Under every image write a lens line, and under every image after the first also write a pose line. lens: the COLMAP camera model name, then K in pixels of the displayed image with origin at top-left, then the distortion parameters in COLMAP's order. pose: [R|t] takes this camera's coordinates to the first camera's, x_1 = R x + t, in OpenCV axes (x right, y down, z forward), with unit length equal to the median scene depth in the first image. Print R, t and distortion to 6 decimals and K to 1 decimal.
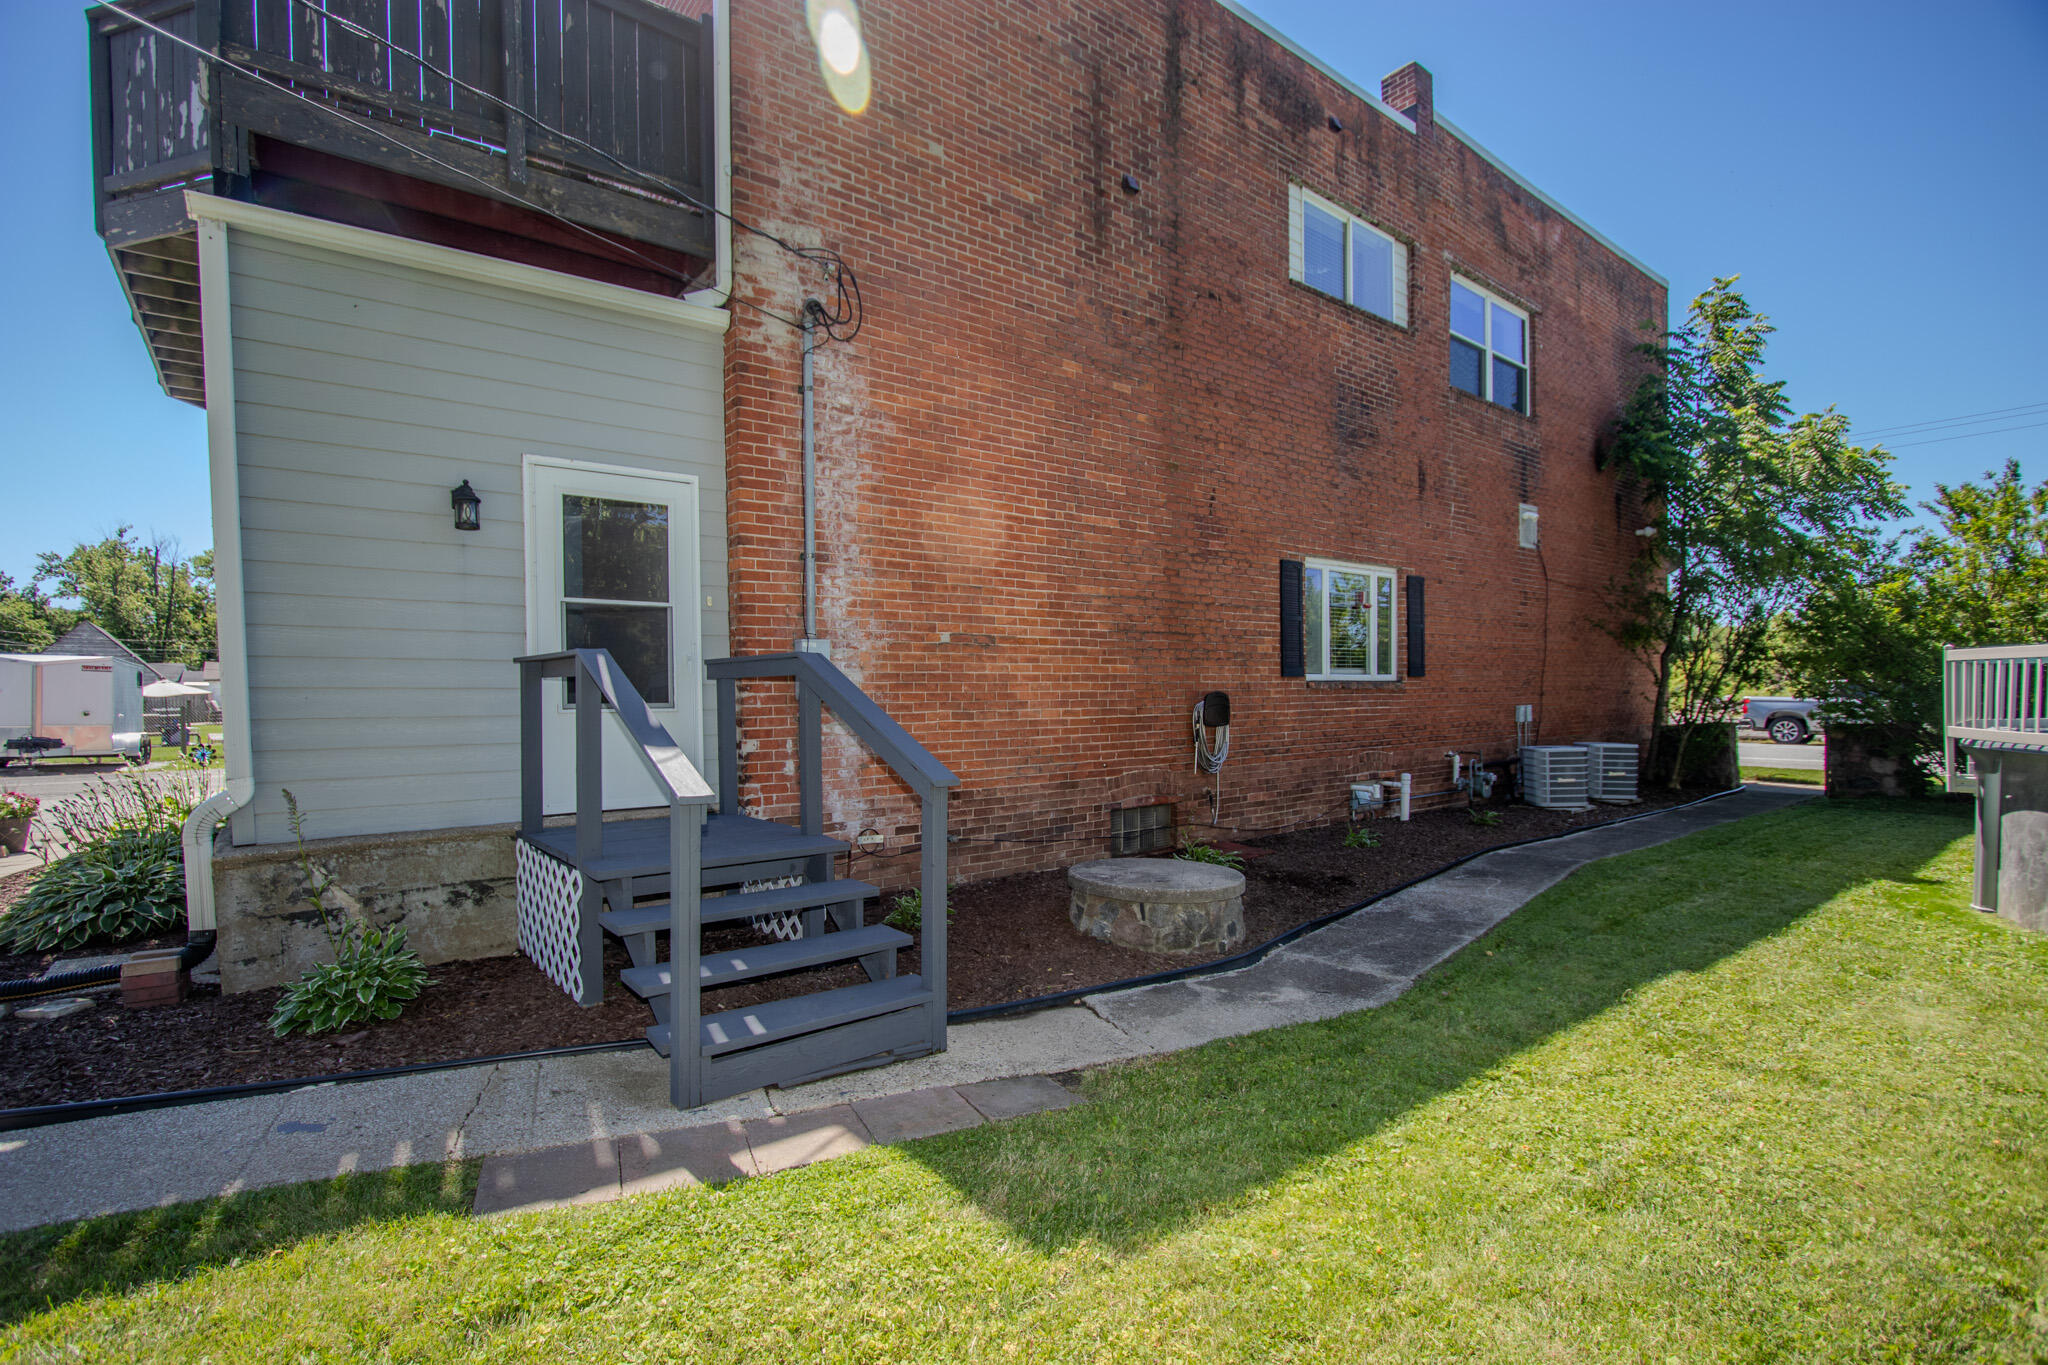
lens RADIAL K [[937.6, 0, 1008.6], [0, 937.6, 707.2], [0, 0, 1]] dist [-0.011840, 0.000141]
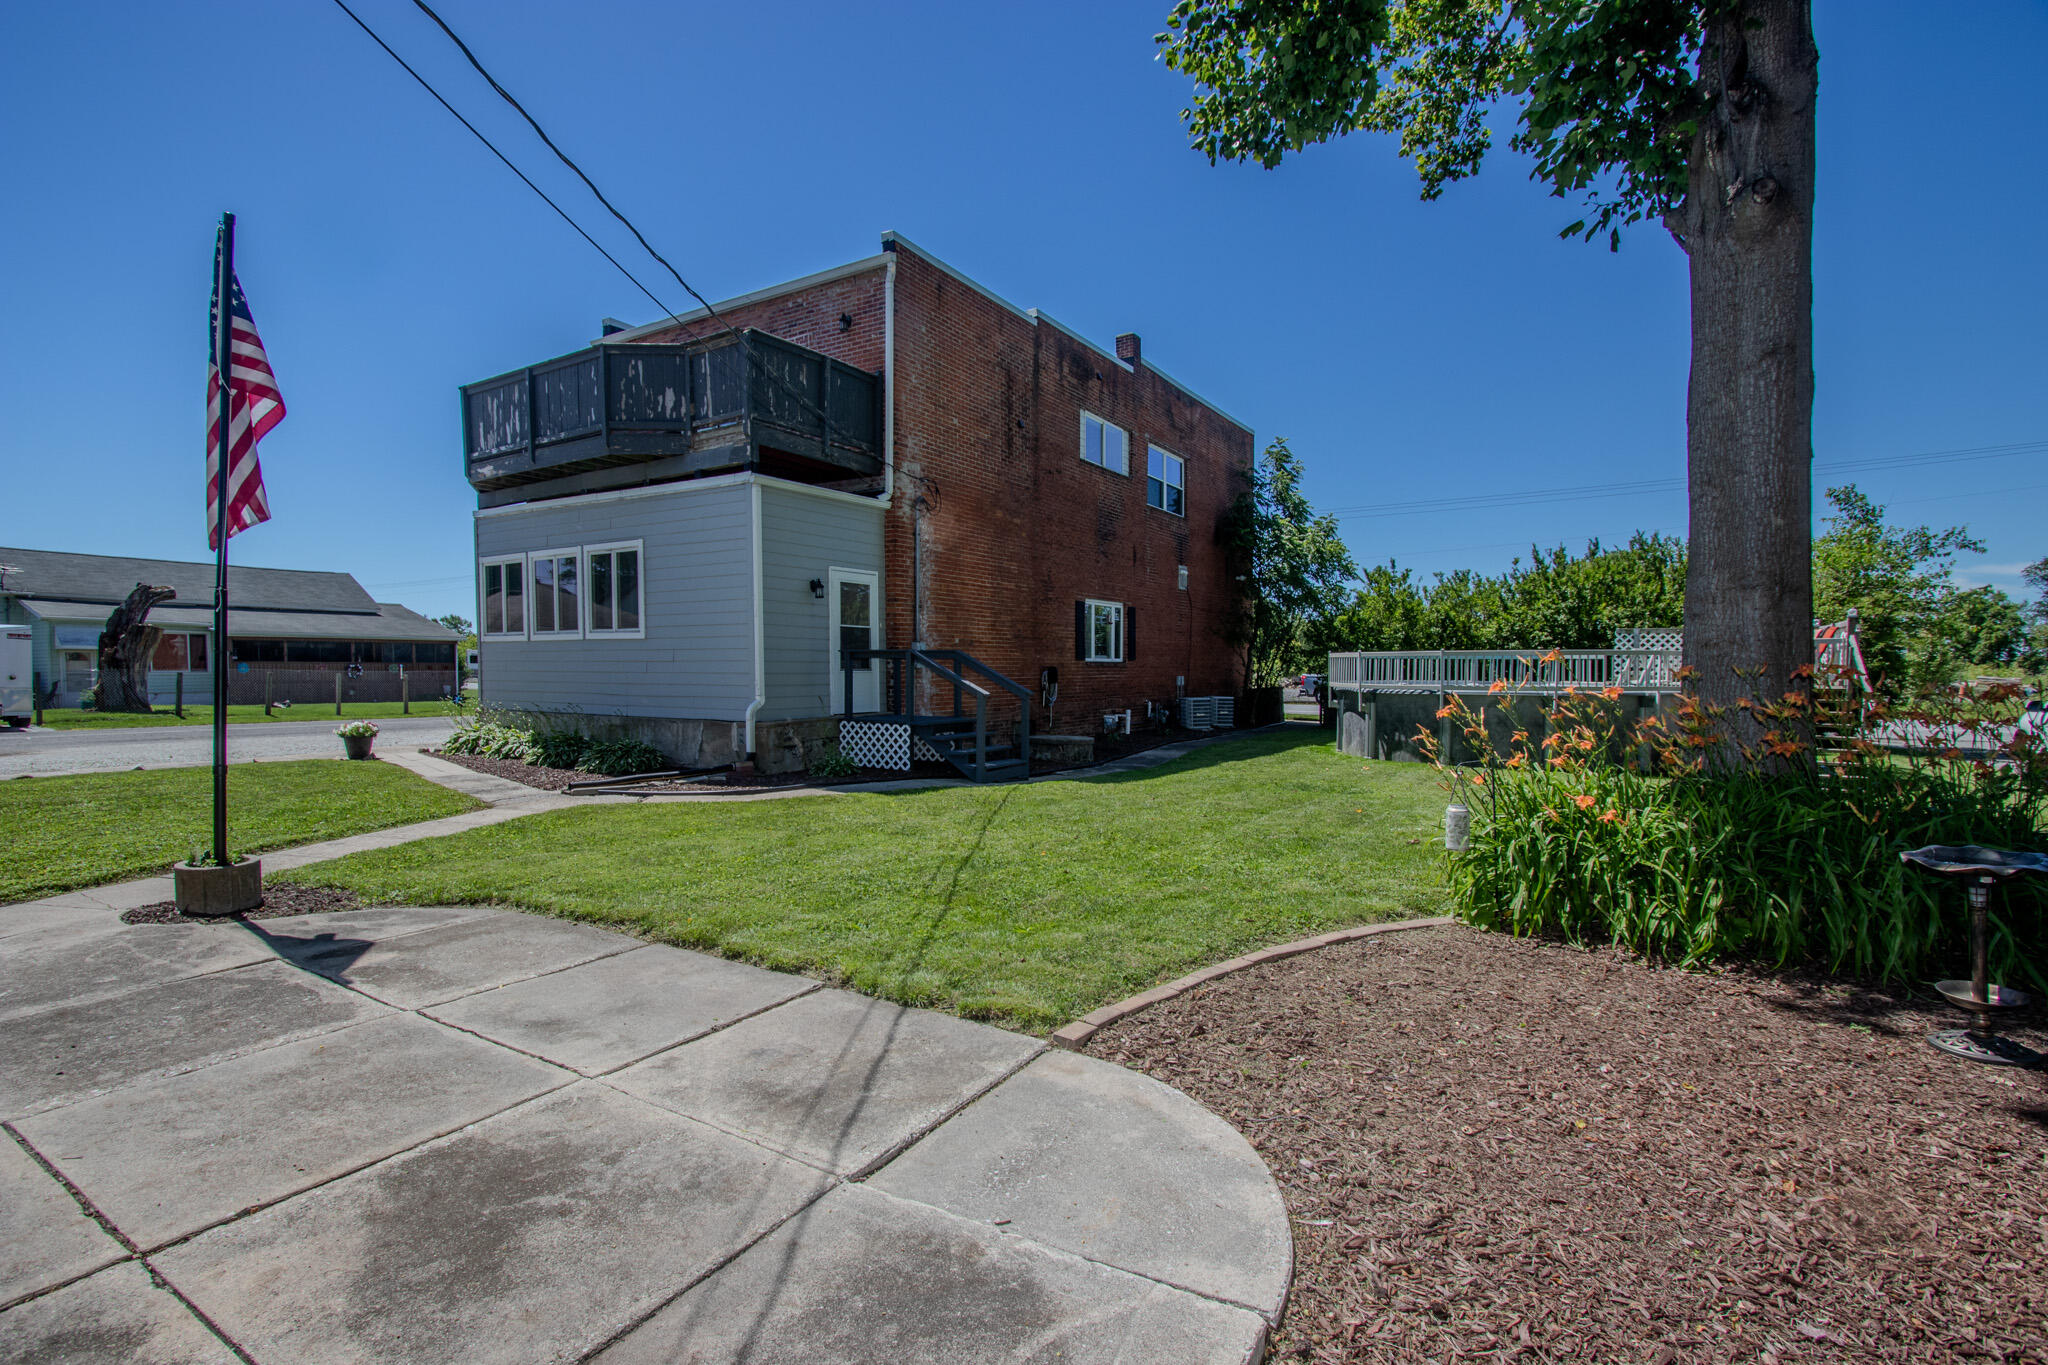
lens RADIAL K [[937.6, 0, 1008.6], [0, 937.6, 707.2], [0, 0, 1]] dist [-0.011840, 0.000141]
pose [[0.942909, -0.006413, 0.332987, -0.505763], [-0.001025, 0.999754, 0.022156, 0.024573], [-0.333048, -0.021233, 0.942671, -0.831167]]
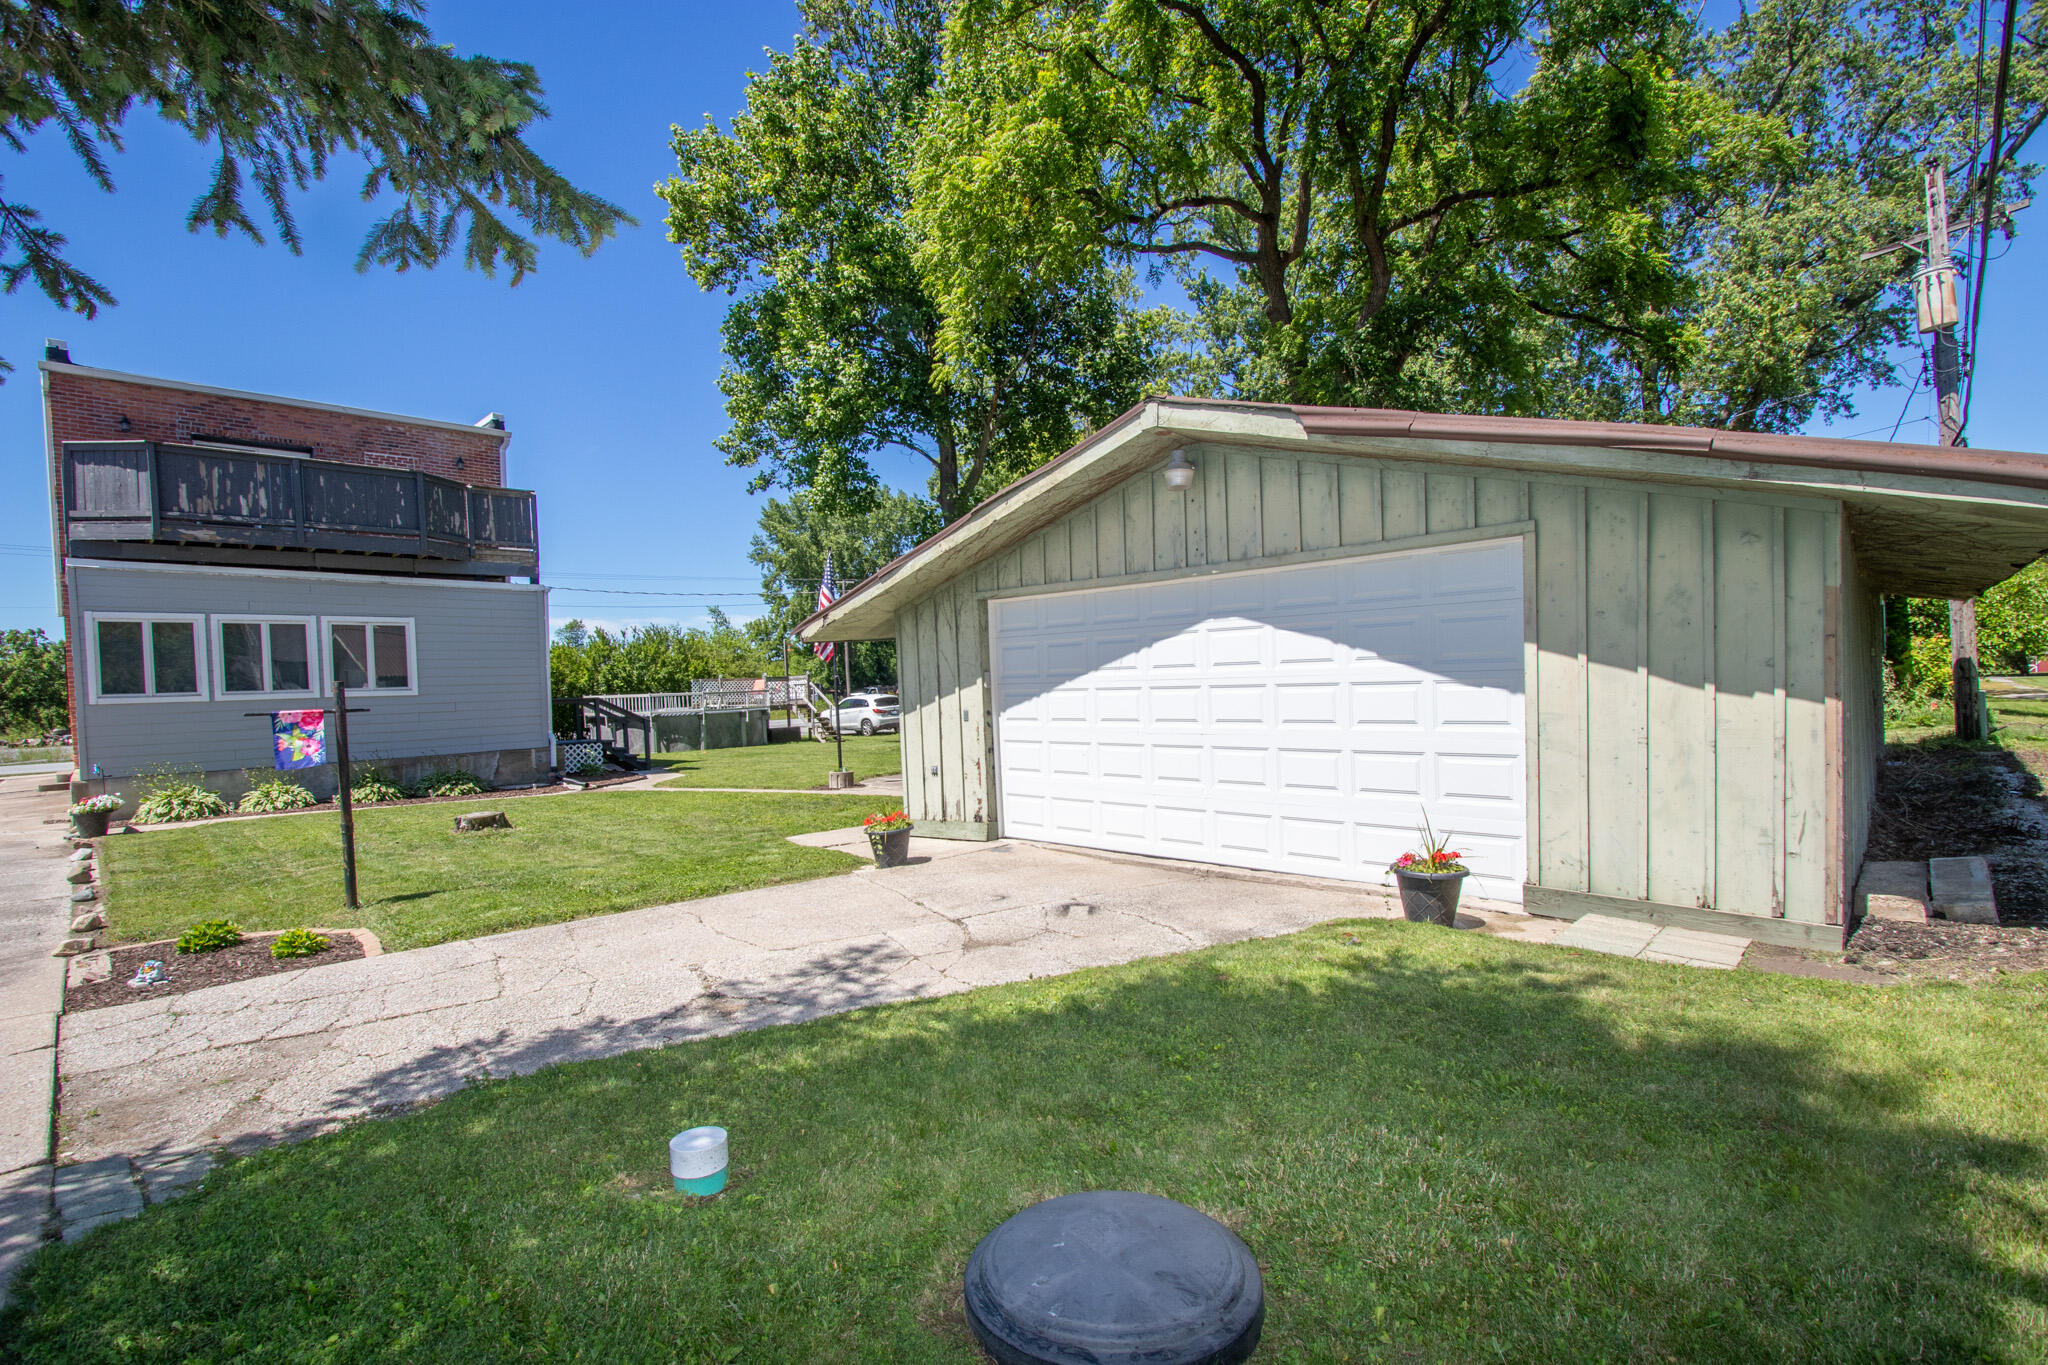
lens RADIAL K [[937.6, 0, 1008.6], [0, 937.6, 707.2], [0, 0, 1]] dist [-0.011840, 0.000141]
pose [[-0.112575, -0.018092, 0.993479, -2.425415], [0.054180, 0.998235, 0.024318, -0.005122], [-0.992165, 0.056564, -0.111396, -0.256656]]
